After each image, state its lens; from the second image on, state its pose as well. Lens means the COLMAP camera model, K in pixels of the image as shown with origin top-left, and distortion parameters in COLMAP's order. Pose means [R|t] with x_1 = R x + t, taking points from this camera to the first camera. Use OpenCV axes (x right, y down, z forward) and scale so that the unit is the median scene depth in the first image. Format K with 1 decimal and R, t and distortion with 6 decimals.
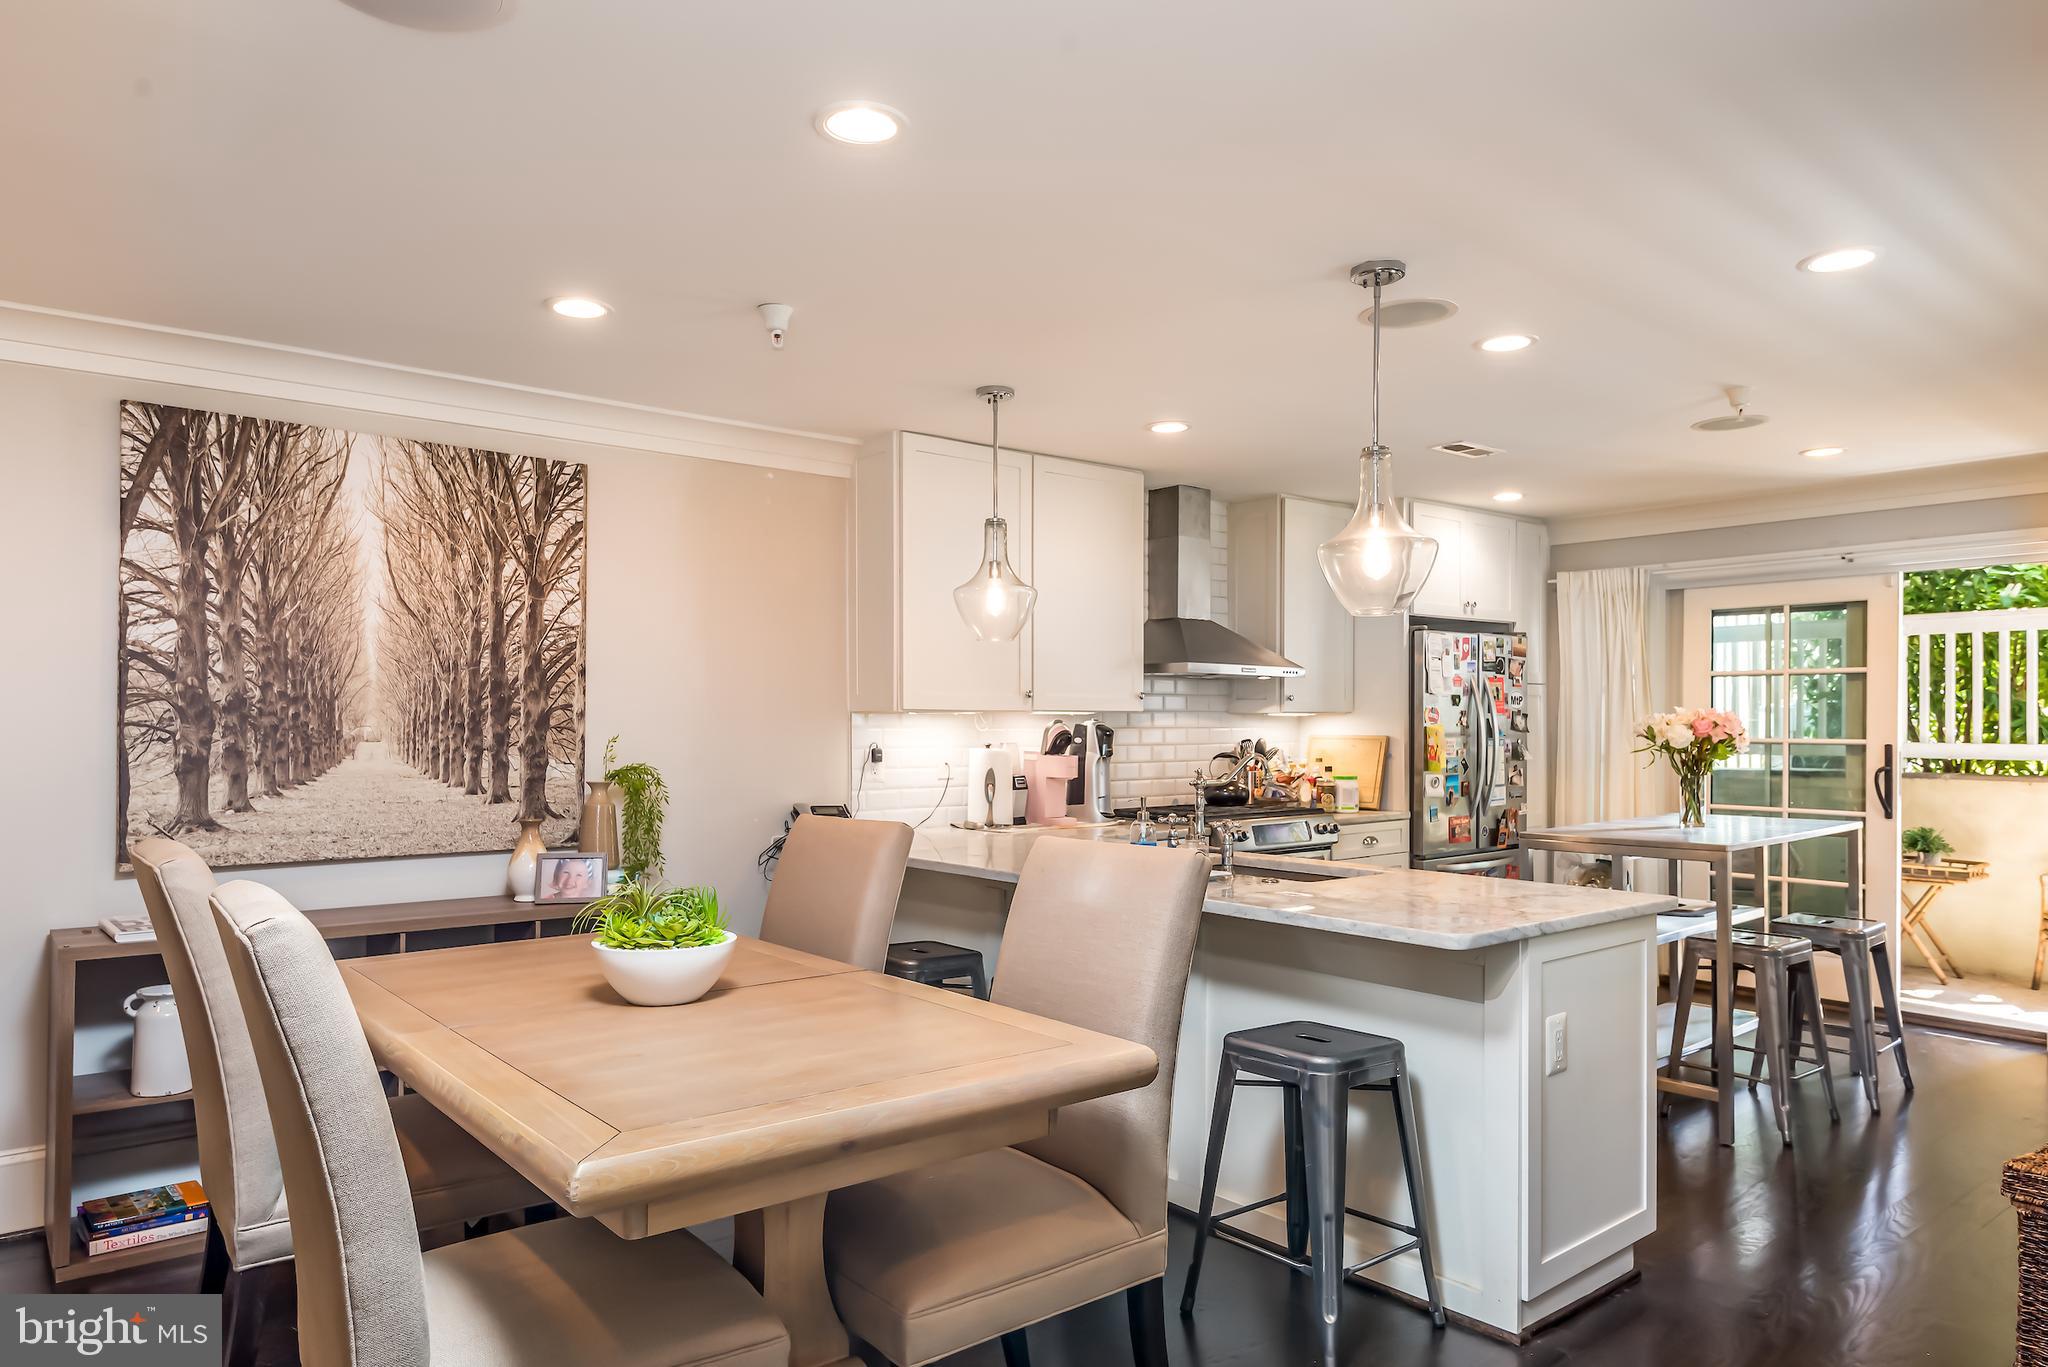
lens RADIAL K [[1281.1, 0, 1021.1], [0, 1281.1, 696.6], [0, 0, 1]] dist [0.001658, -0.000049]
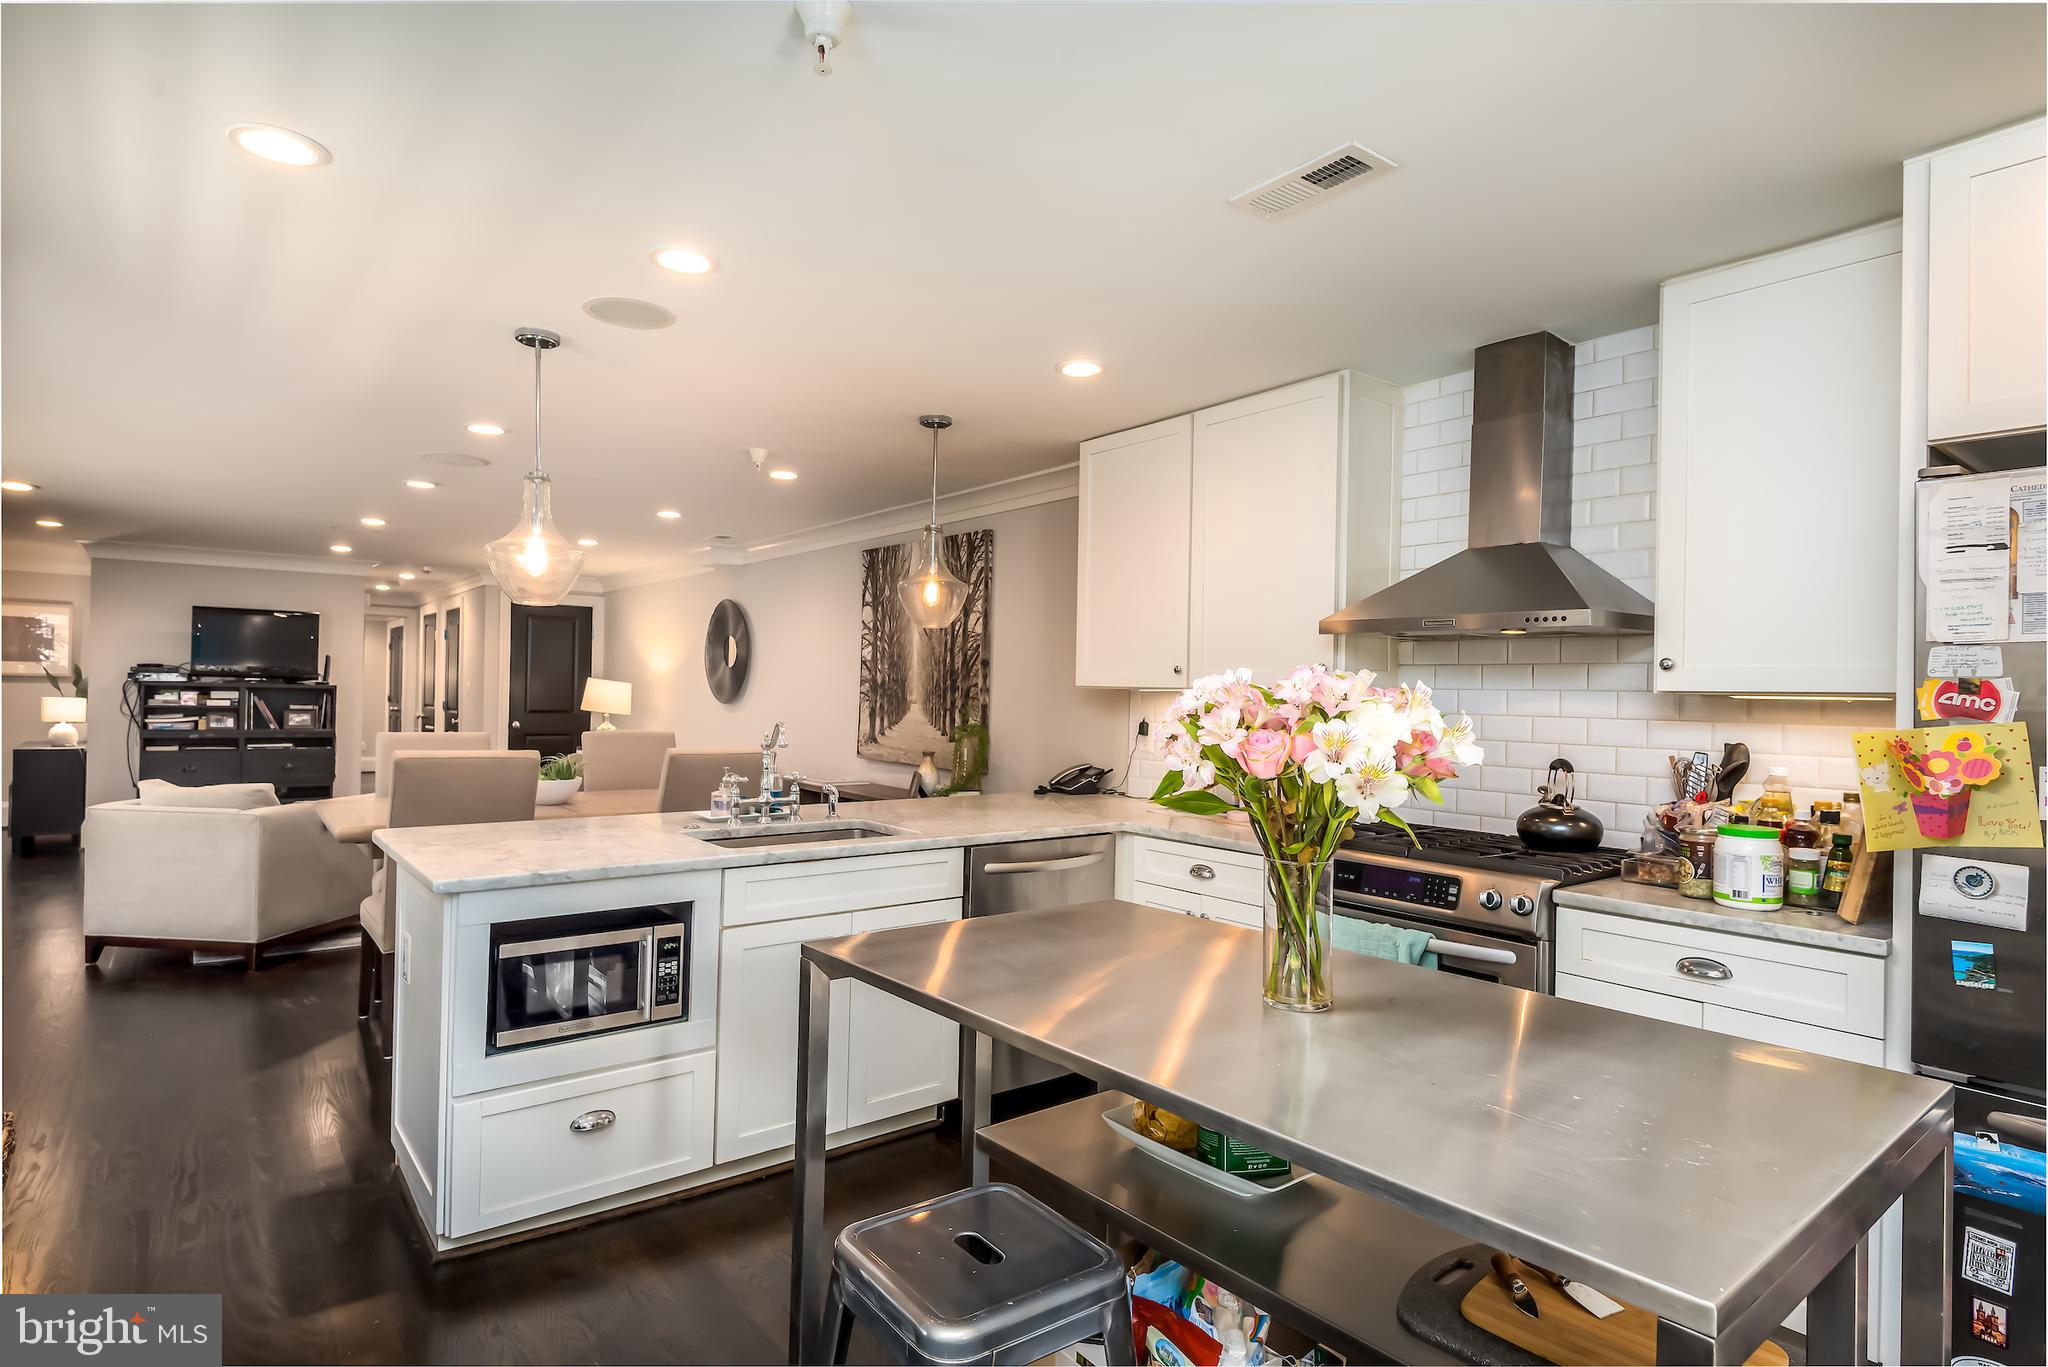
lens RADIAL K [[1067.5, 0, 1021.8], [0, 1067.5, 685.8], [0, 0, 1]] dist [-0.000510, -0.000022]
pose [[-0.032378, -0.012705, -0.999395, 1.118682], [-0.005778, 0.999905, -0.012524, 0.029233], [0.999459, 0.005369, -0.032448, 1.274692]]
